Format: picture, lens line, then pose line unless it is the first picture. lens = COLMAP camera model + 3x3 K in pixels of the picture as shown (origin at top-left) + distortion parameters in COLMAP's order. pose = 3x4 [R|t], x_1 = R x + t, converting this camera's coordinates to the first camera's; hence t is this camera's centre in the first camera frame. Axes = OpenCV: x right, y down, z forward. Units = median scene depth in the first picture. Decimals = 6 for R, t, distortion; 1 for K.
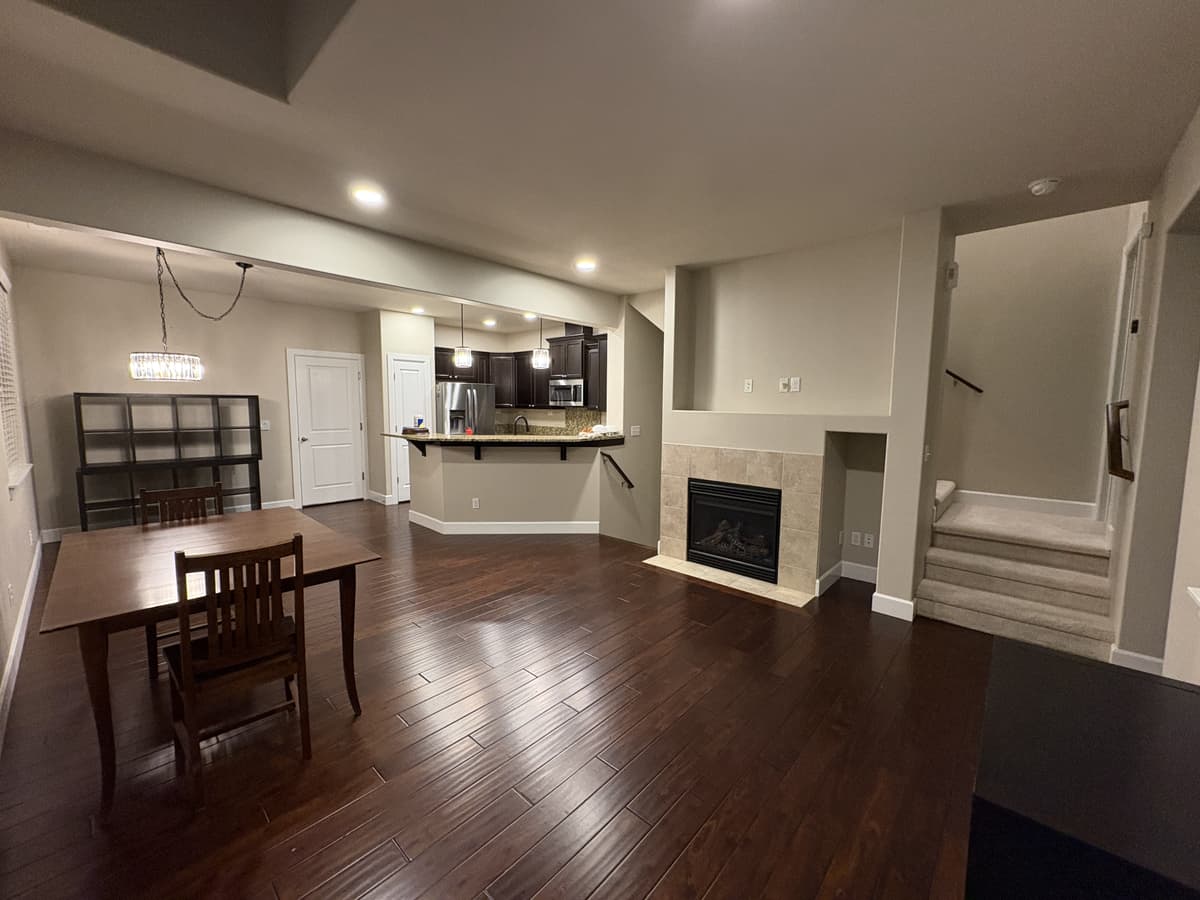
lens RADIAL K [[478.5, 0, 600.0], [0, 478.5, 450.0], [0, 0, 1]] dist [-0.000752, 0.000204]
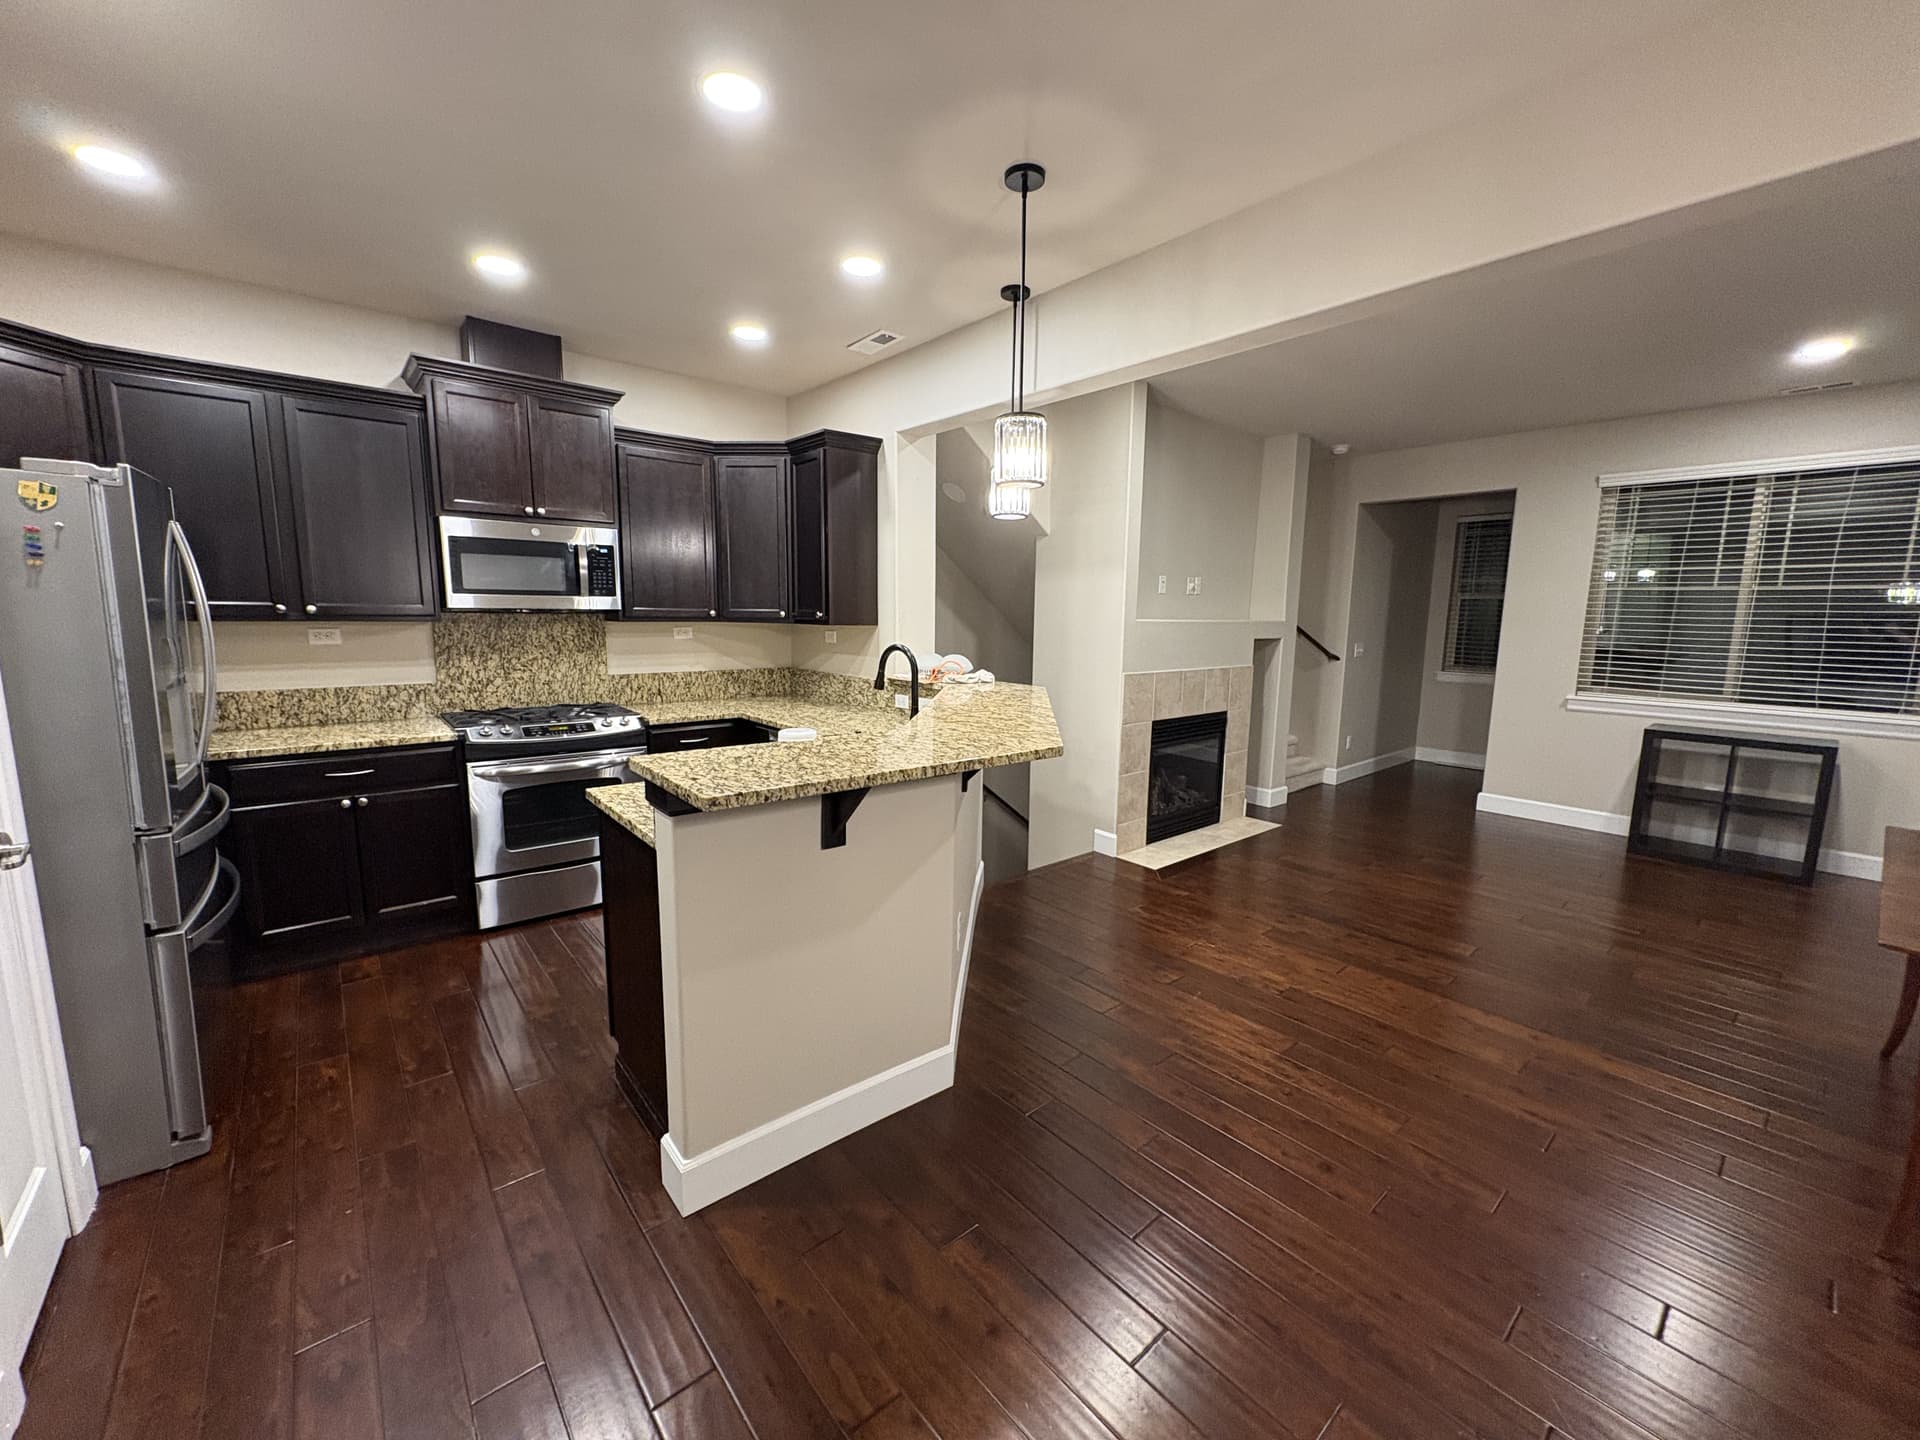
lens RADIAL K [[765.6, 0, 960.0], [0, 765.6, 720.0], [0, 0, 1]] dist [-0.000752, 0.000204]
pose [[0.132843, -0.151424, 0.979502, -0.873743], [0.084120, 0.986417, 0.141084, -0.113423], [-0.987561, 0.063654, 0.143776, 1.093304]]
